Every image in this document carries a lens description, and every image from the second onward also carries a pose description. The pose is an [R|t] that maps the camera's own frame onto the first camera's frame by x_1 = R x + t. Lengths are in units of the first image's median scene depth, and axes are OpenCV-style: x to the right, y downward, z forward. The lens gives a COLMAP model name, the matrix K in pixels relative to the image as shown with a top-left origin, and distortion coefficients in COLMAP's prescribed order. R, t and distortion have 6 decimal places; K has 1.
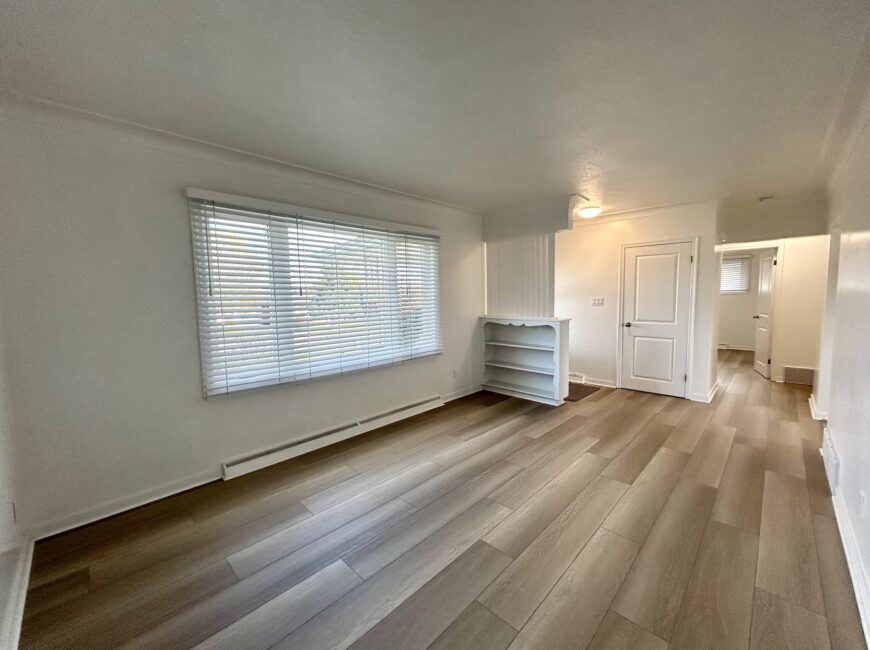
lens RADIAL K [[352.3, 0, 433.9], [0, 352.3, 325.5], [0, 0, 1]] dist [-0.000307, -0.000042]
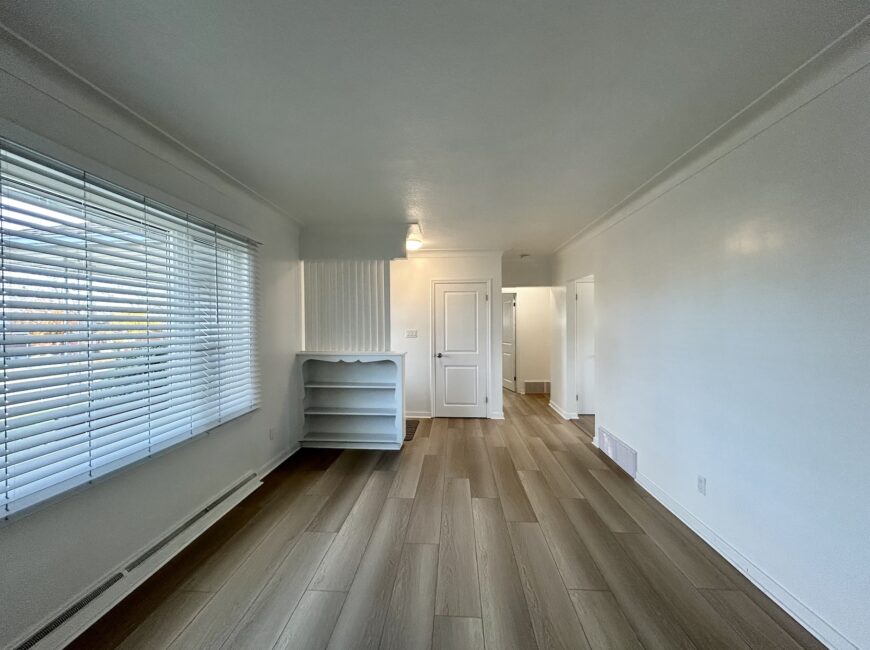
lens RADIAL K [[352.3, 0, 433.9], [0, 352.3, 325.5], [0, 0, 1]] dist [-0.000307, -0.000042]
pose [[0.758397, 0.012253, 0.651678, -0.171139], [0.047345, 0.996146, -0.073829, -0.016442], [-0.650071, 0.086846, 0.754894, 0.234371]]
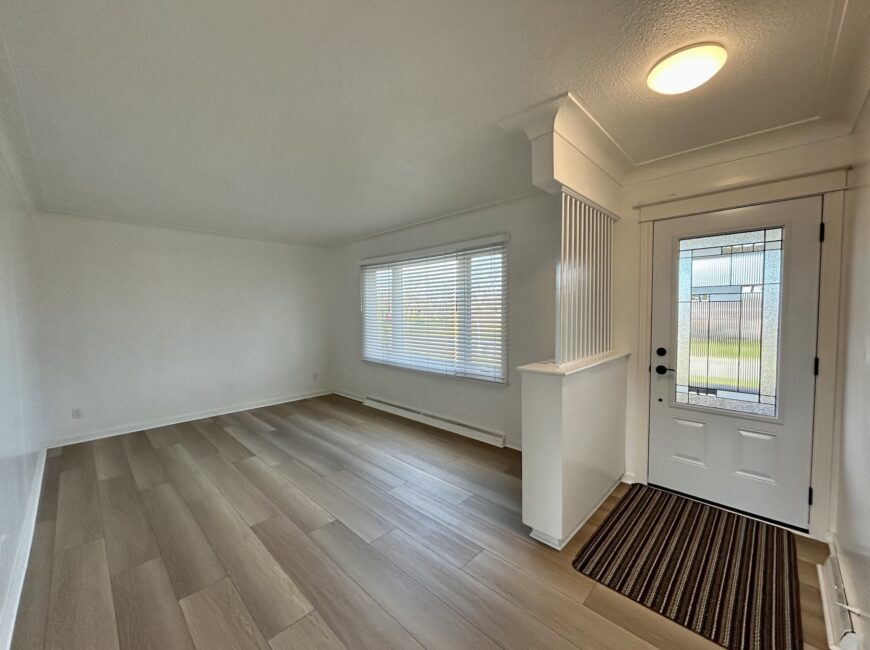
lens RADIAL K [[352.3, 0, 433.9], [0, 352.3, 325.5], [0, 0, 1]] dist [-0.000307, -0.000042]
pose [[-0.001148, 0.064011, -0.997949, 0.832653], [-0.071957, 0.995357, 0.063927, -0.096643], [0.997407, 0.071883, 0.003464, 0.828252]]
